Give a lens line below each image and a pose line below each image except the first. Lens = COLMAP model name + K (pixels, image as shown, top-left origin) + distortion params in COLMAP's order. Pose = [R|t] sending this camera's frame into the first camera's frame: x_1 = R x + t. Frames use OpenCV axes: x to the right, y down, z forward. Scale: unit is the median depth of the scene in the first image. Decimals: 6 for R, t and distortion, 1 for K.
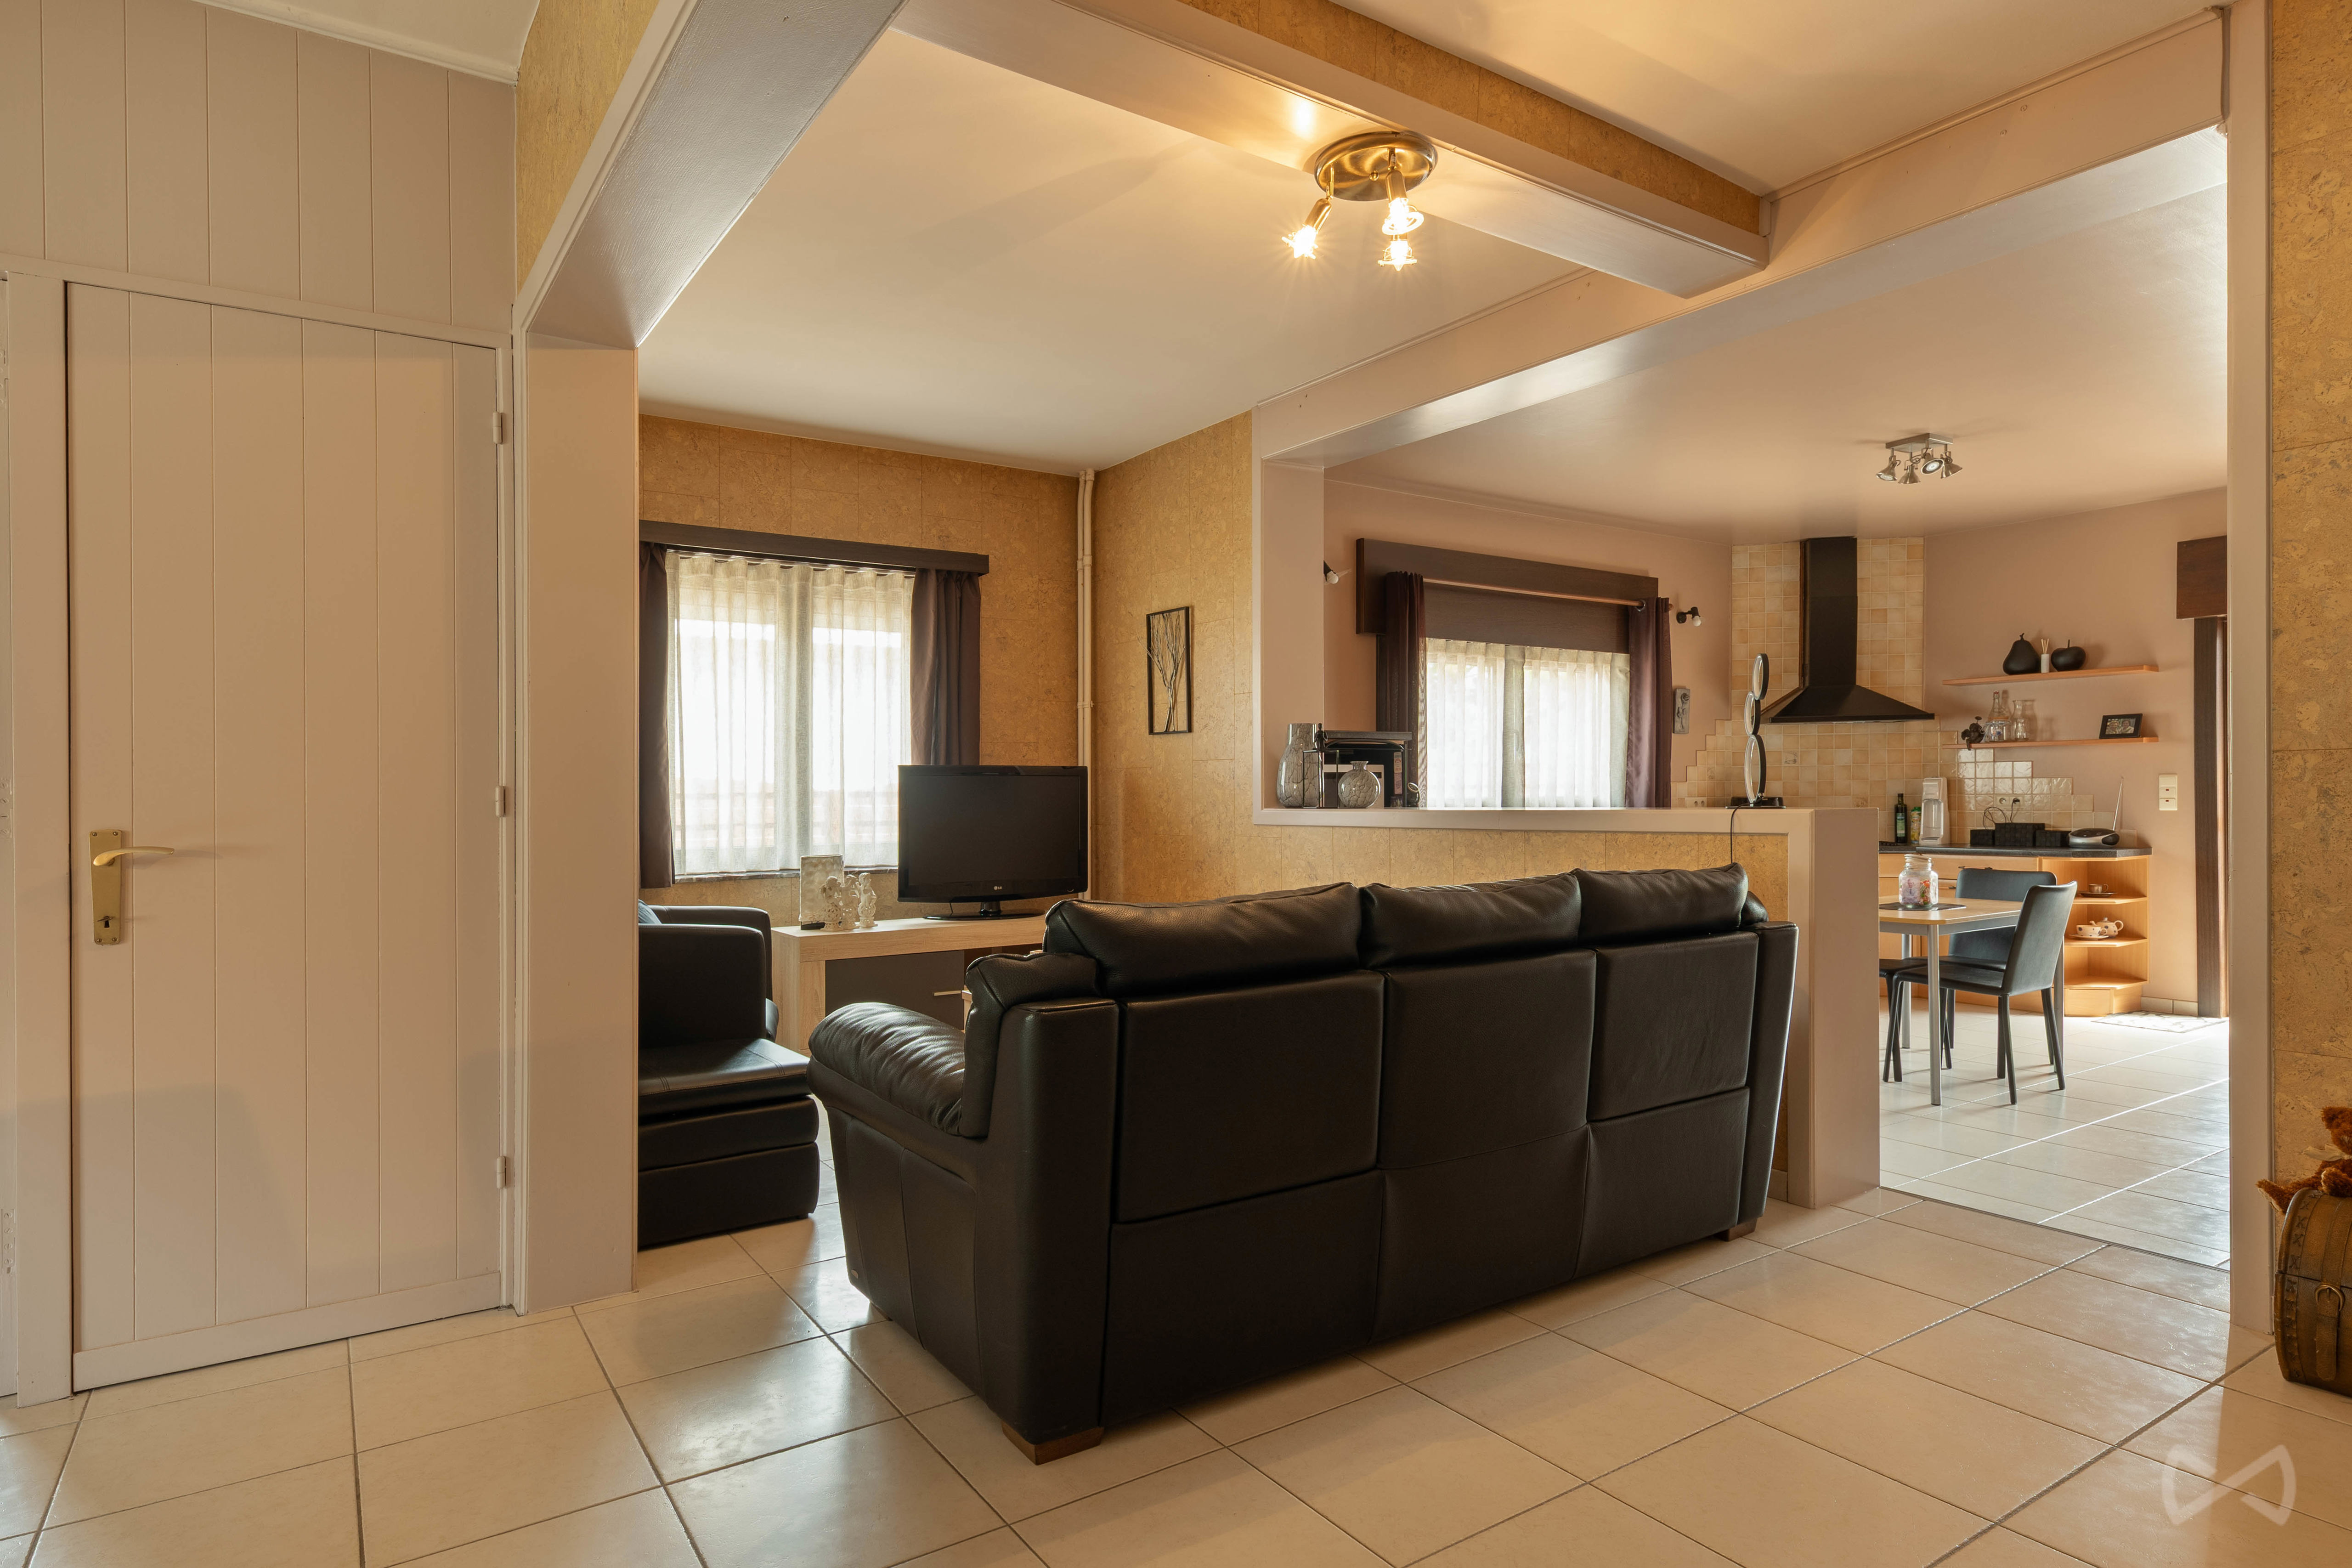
lens RADIAL K [[1274.2, 0, 1094.1], [0, 1274.2, 810.3], [0, 0, 1]] dist [0.014788, -0.002153]
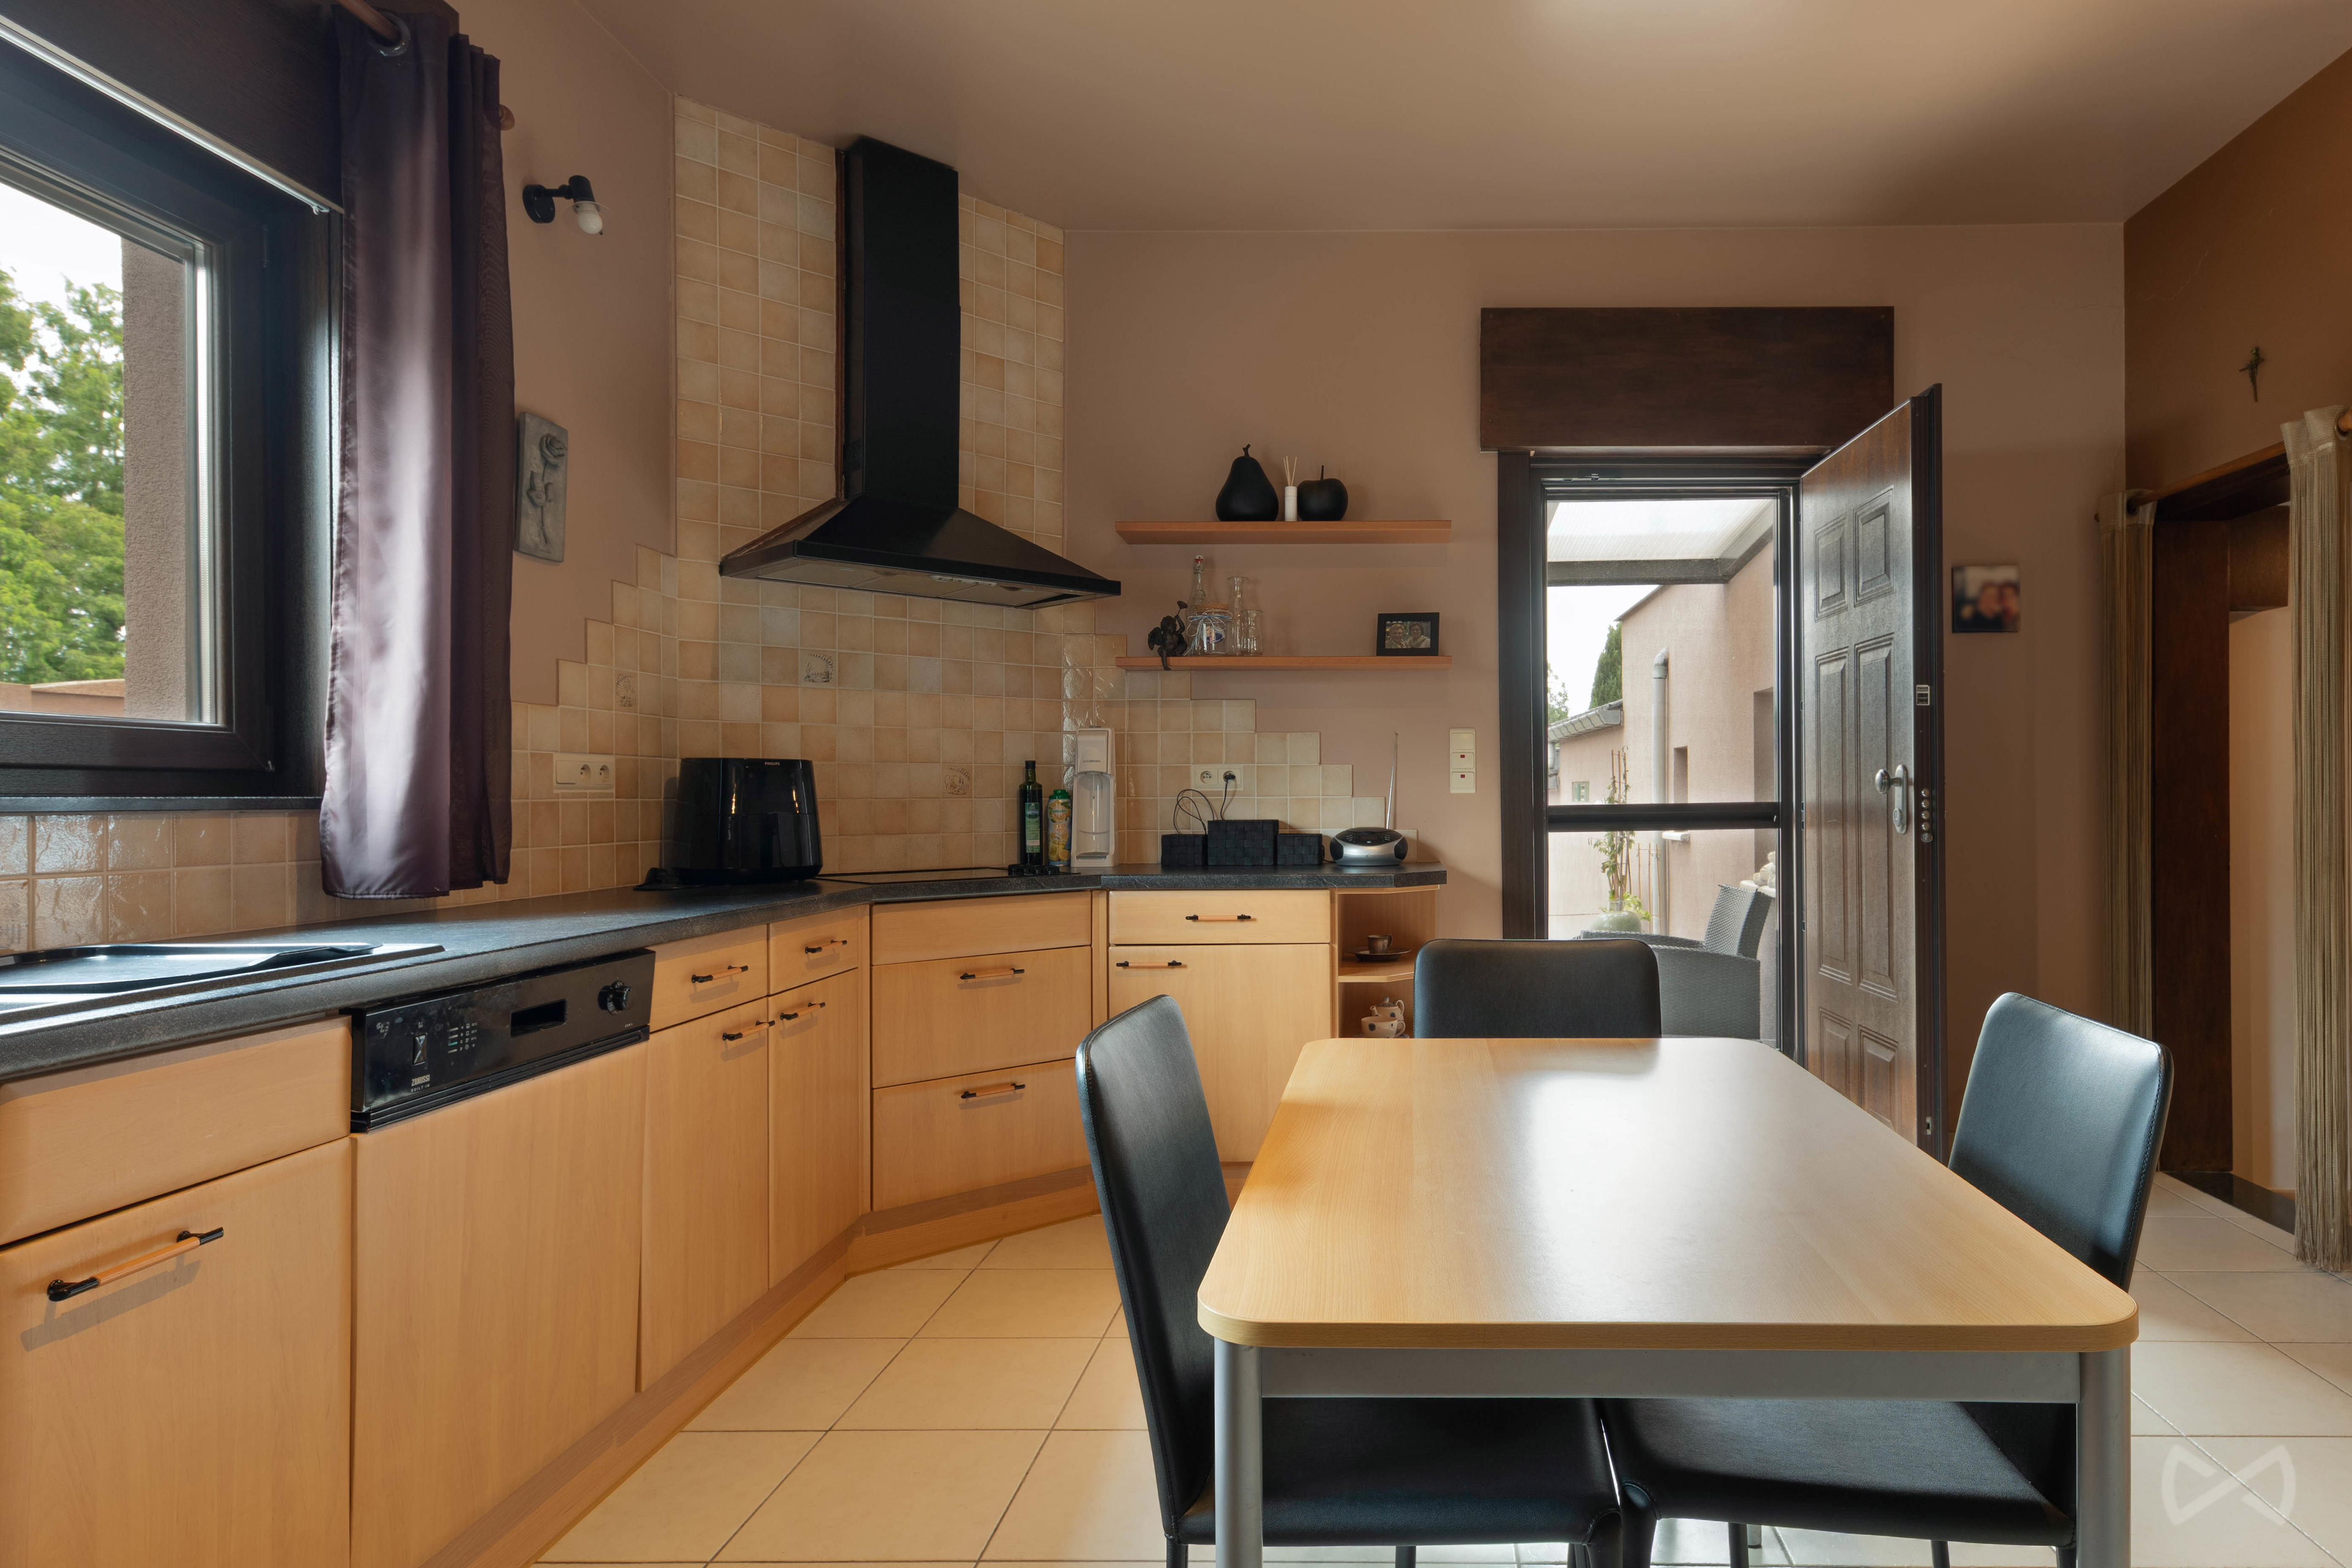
lens RADIAL K [[1282.6, 0, 1293.6], [0, 1282.6, 797.0], [0, 0, 1]] dist [0.005109, 0.003838]
pose [[0.542155, 0.009653, 0.840223, 0.307325], [0.013125, 0.999715, -0.019954, 0.010940], [-0.840176, 0.021847, 0.541874, 0.707749]]
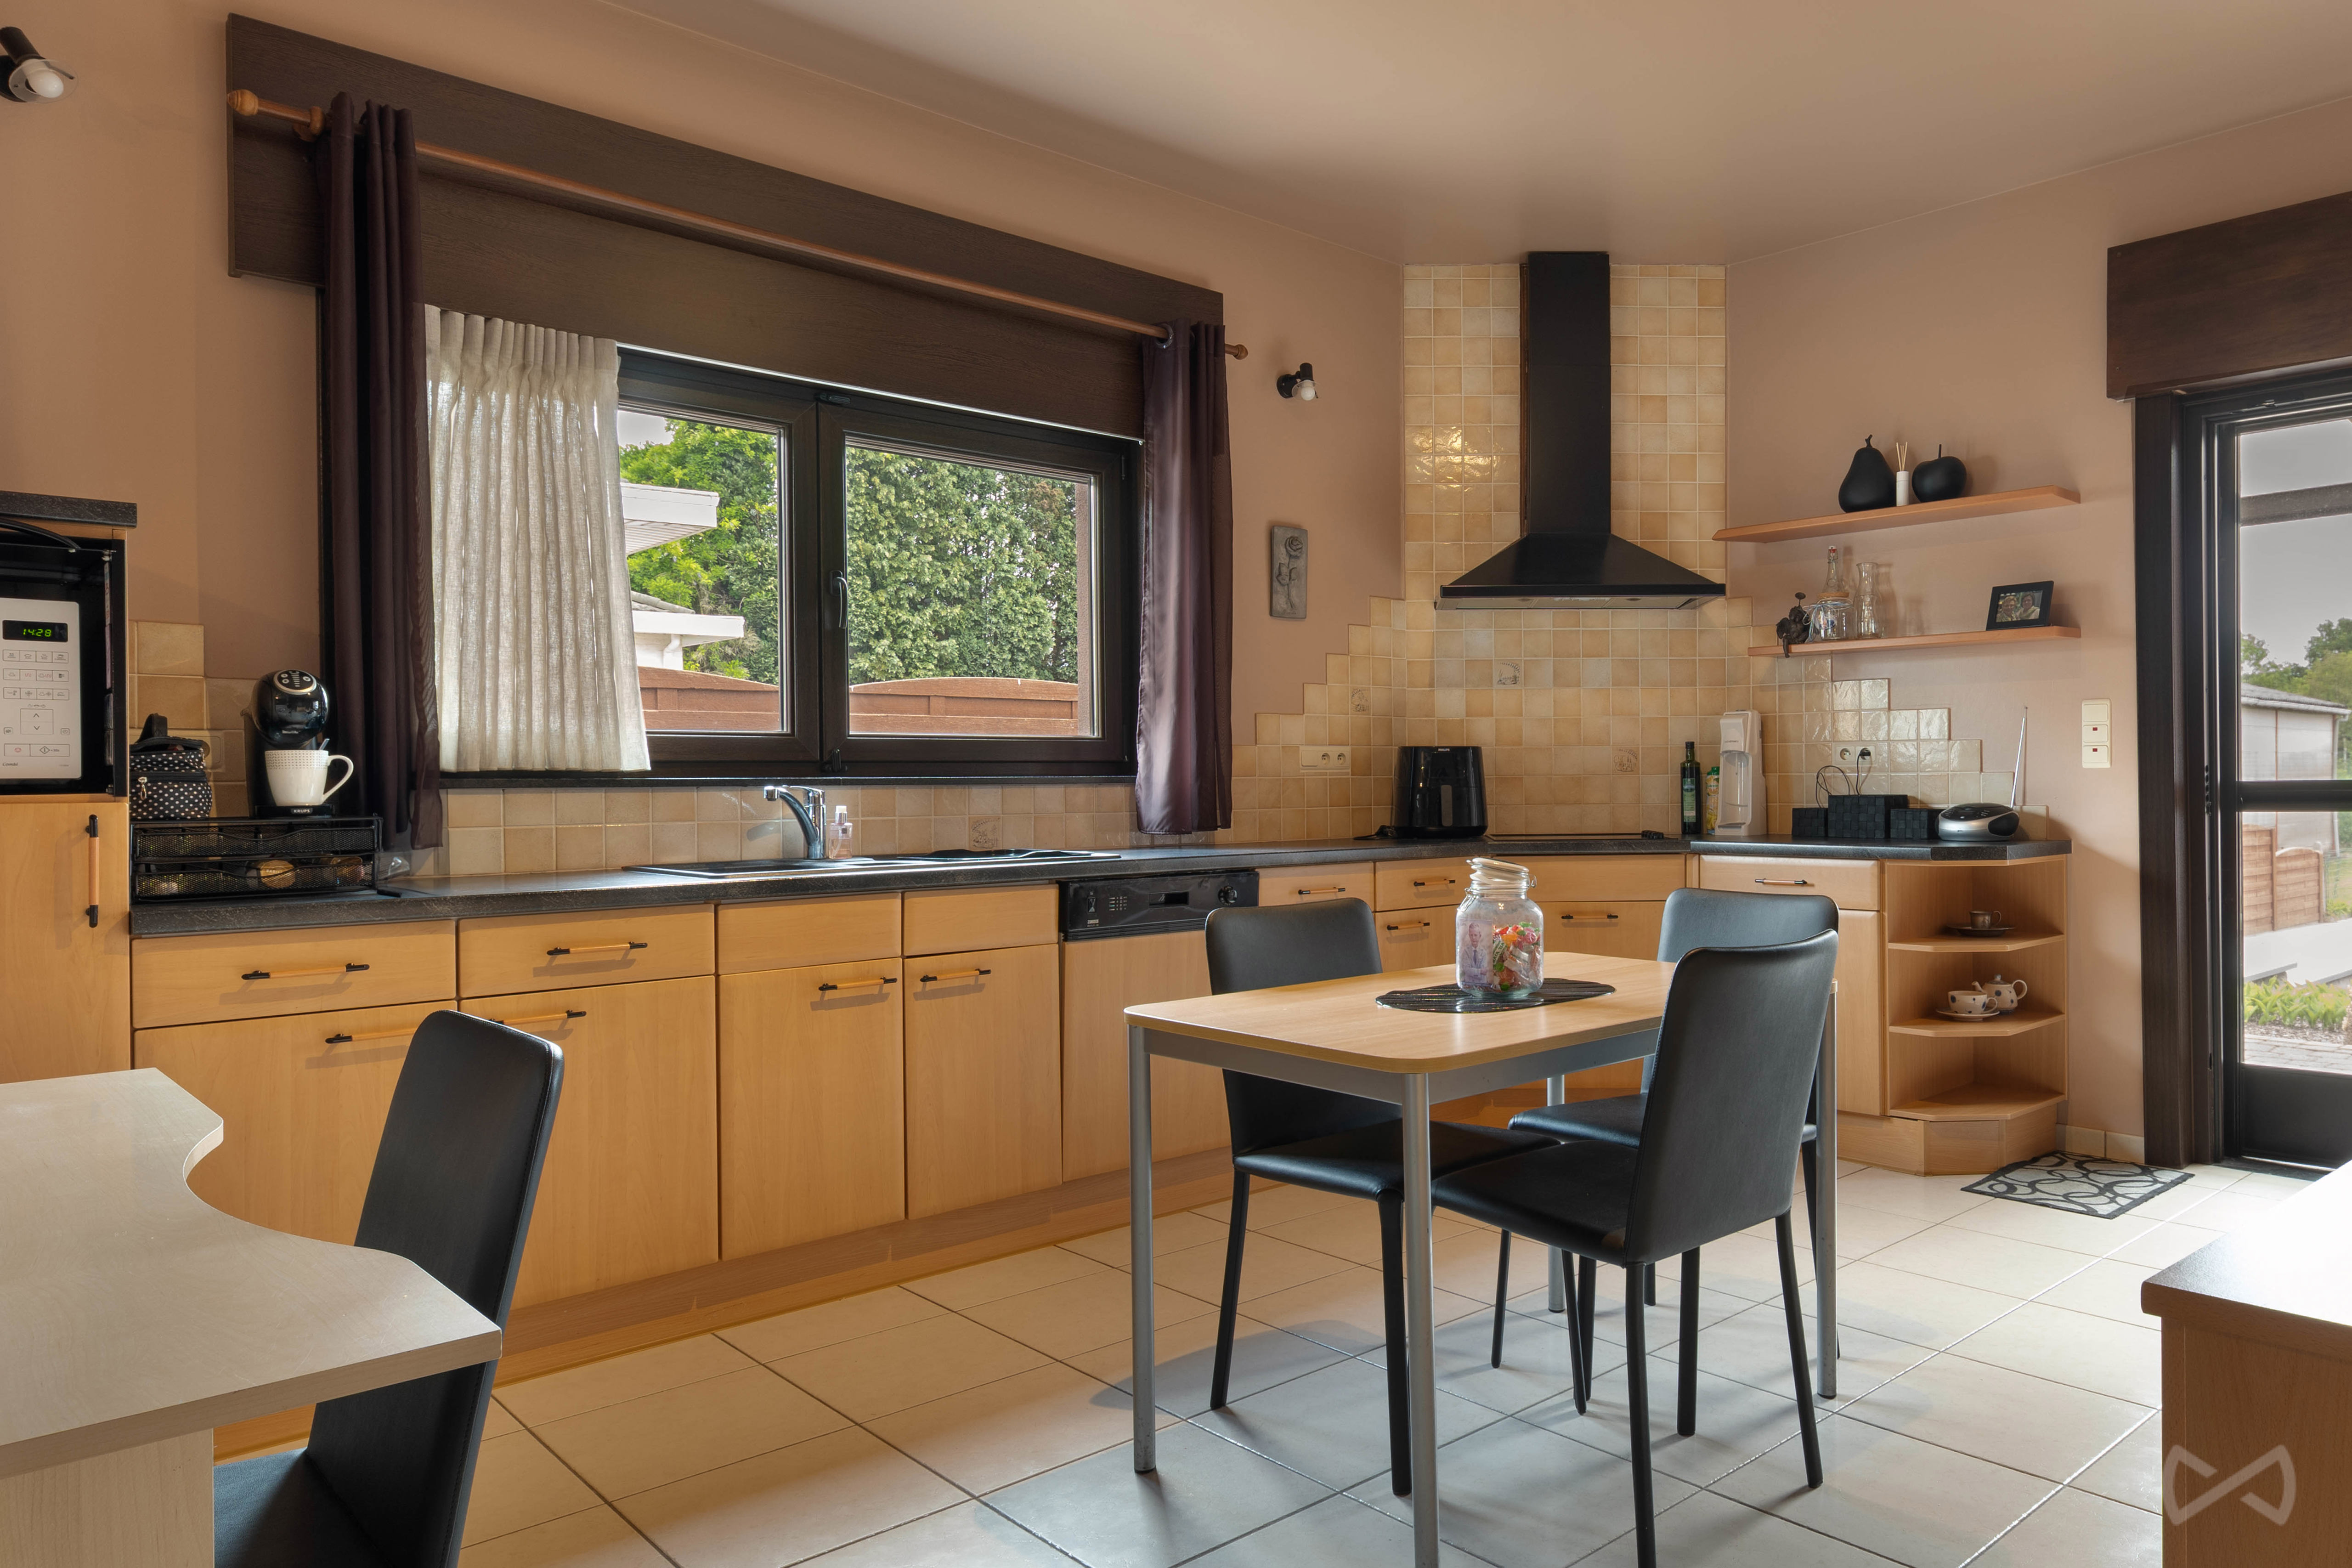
lens RADIAL K [[1538.1, 0, 1469.5], [0, 1538.1, 784.7], [0, 0, 1]] dist [0.005581, 0.005222]
pose [[0.964856, 0.003070, 0.262761, 0.395200], [0.000571, 0.999905, -0.013779, 0.014227], [-0.262778, 0.013445, 0.964763, 0.430572]]
